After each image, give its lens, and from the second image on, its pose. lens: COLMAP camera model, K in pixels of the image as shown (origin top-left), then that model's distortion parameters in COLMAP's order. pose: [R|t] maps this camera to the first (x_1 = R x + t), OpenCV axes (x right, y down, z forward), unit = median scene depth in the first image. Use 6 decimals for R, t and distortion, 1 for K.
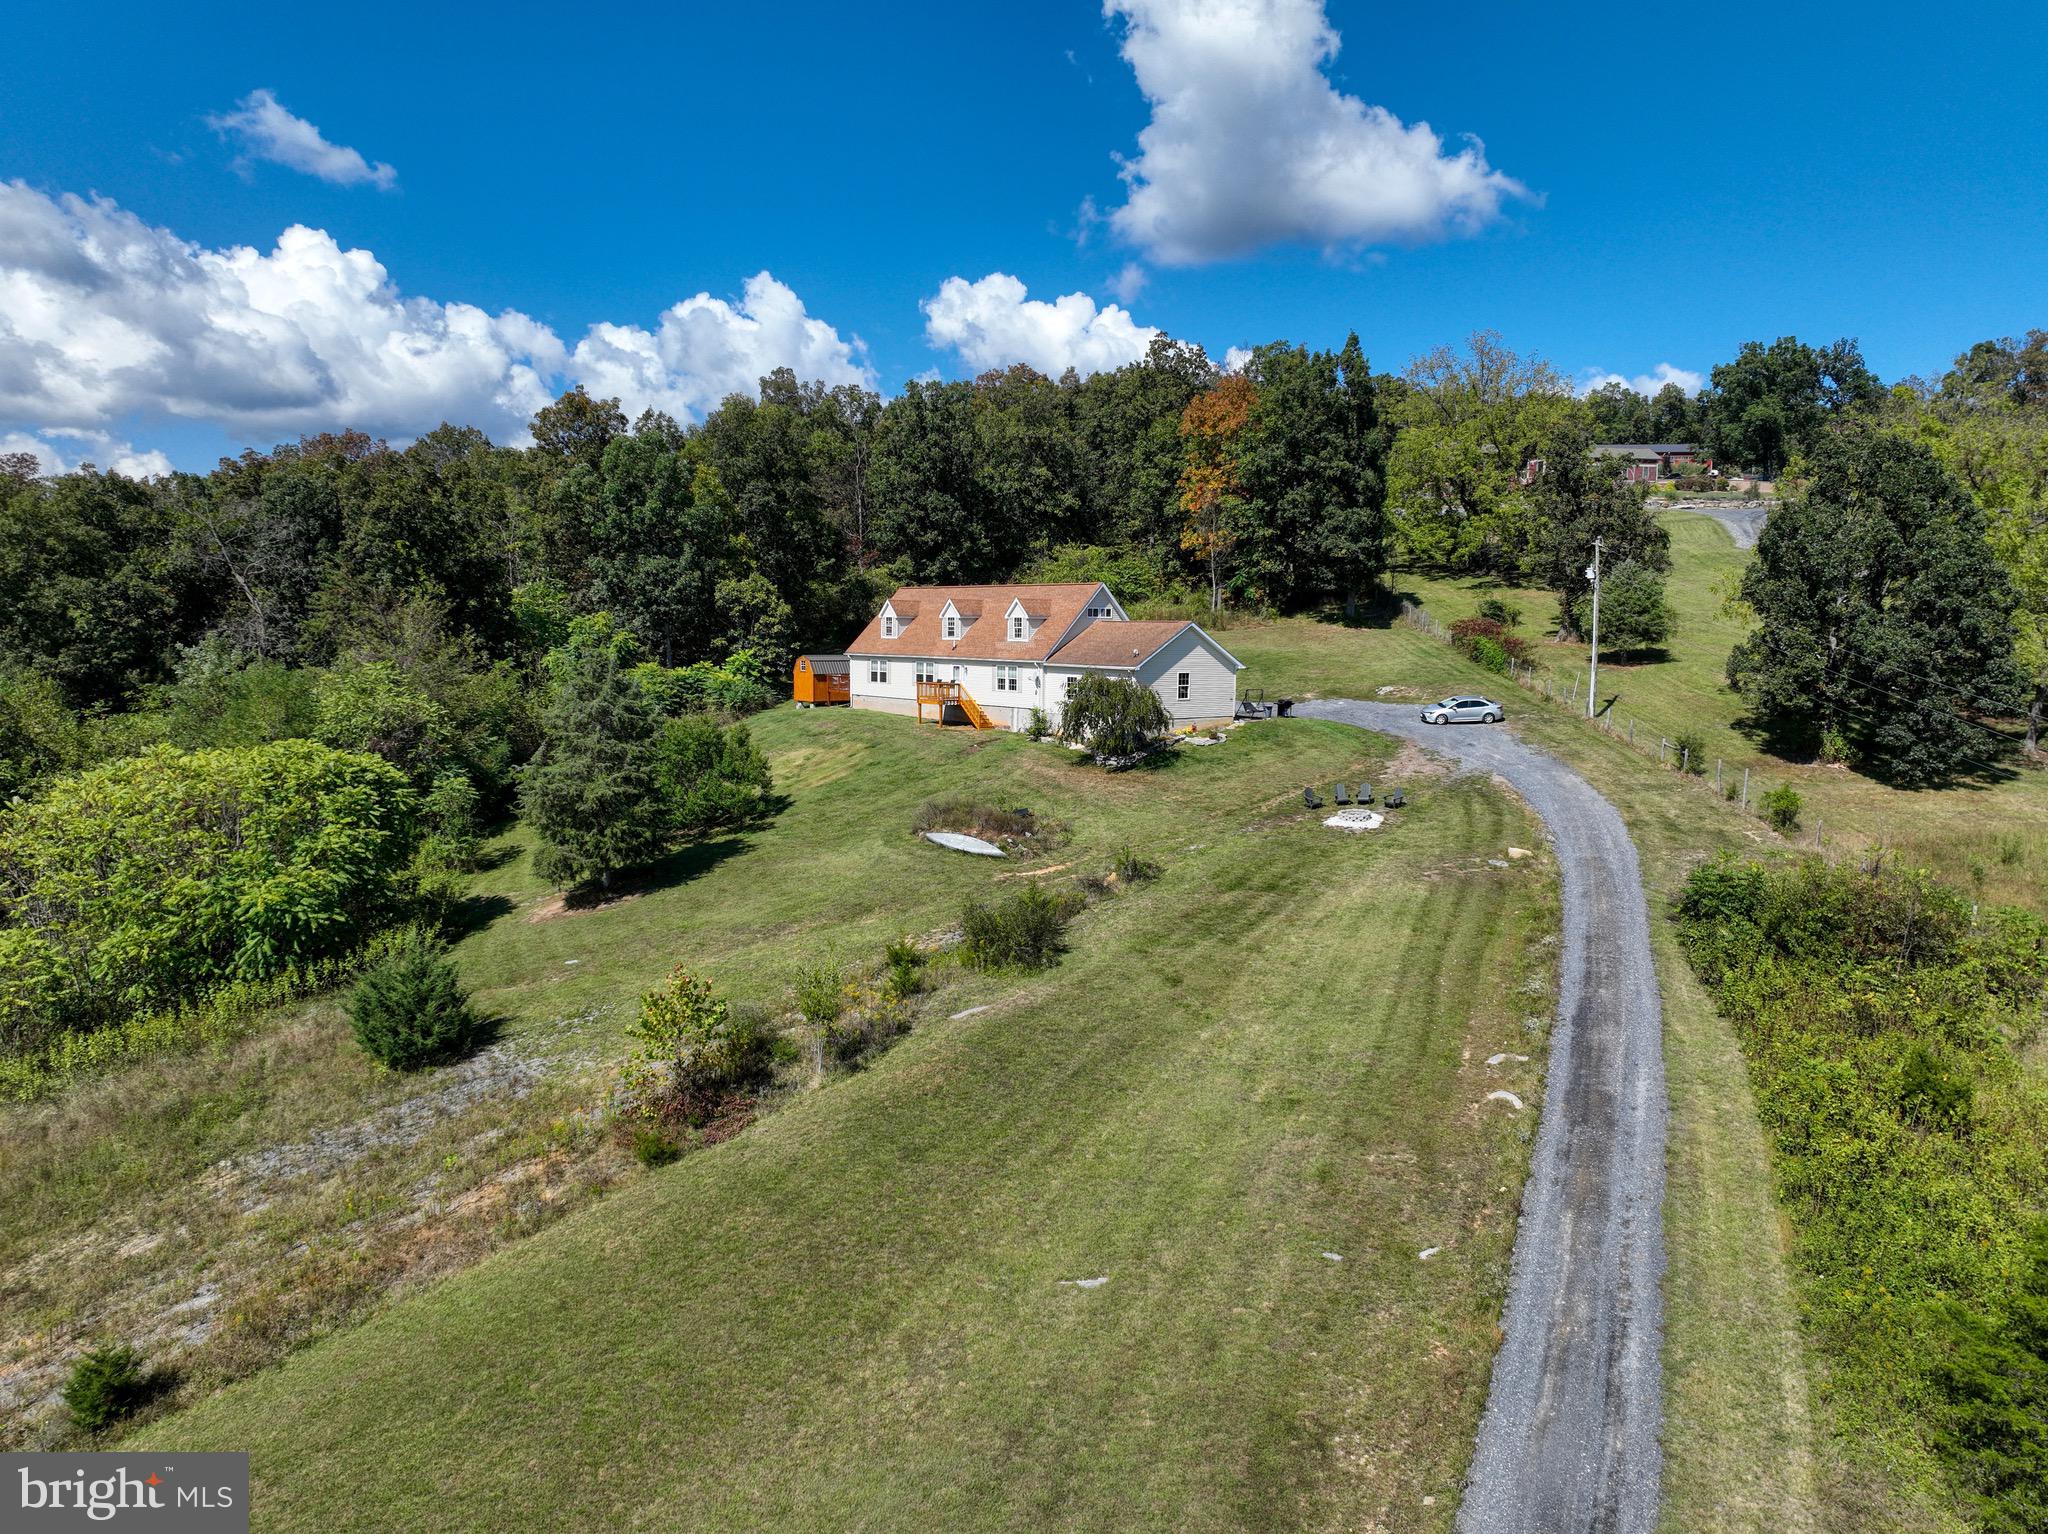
lens RADIAL K [[1429.0, 0, 1021.1], [0, 1429.0, 764.4], [0, 0, 1]] dist [-0.003257, 0.014442]
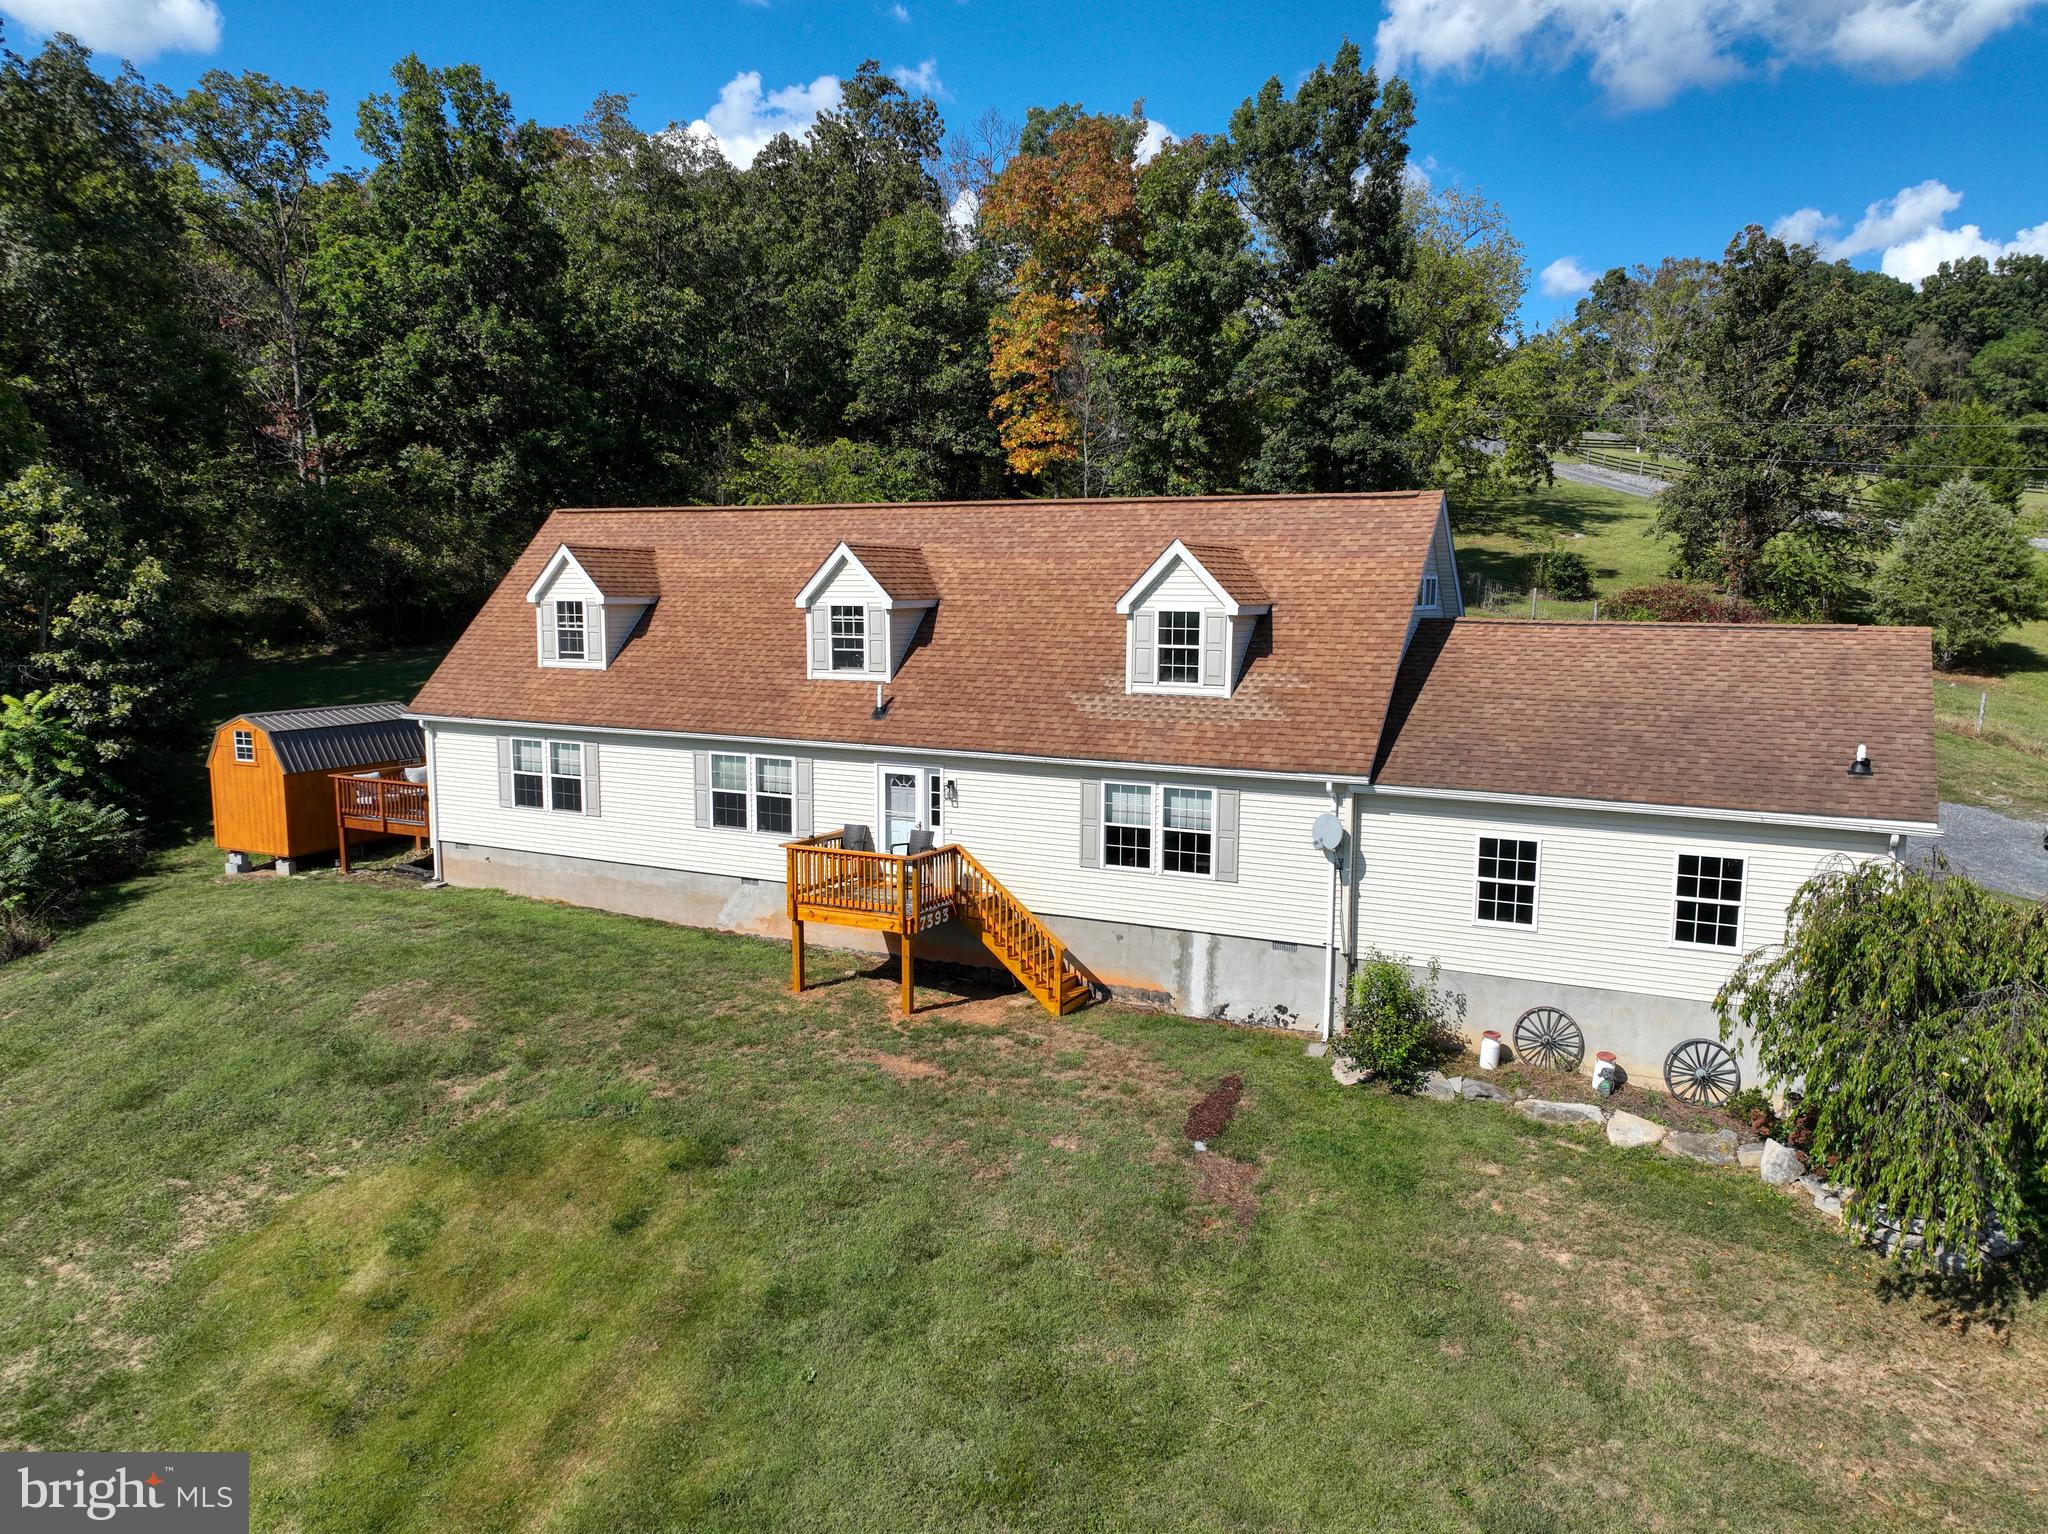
lens RADIAL K [[1429.0, 0, 1028.2], [0, 1429.0, 775.2], [0, 0, 1]] dist [-0.003257, 0.014442]
pose [[0.910815, -0.059628, 0.408487, -0.122595], [0.042176, 0.997776, 0.051608, -0.071477], [-0.410656, -0.029777, 0.911304, 0.624170]]
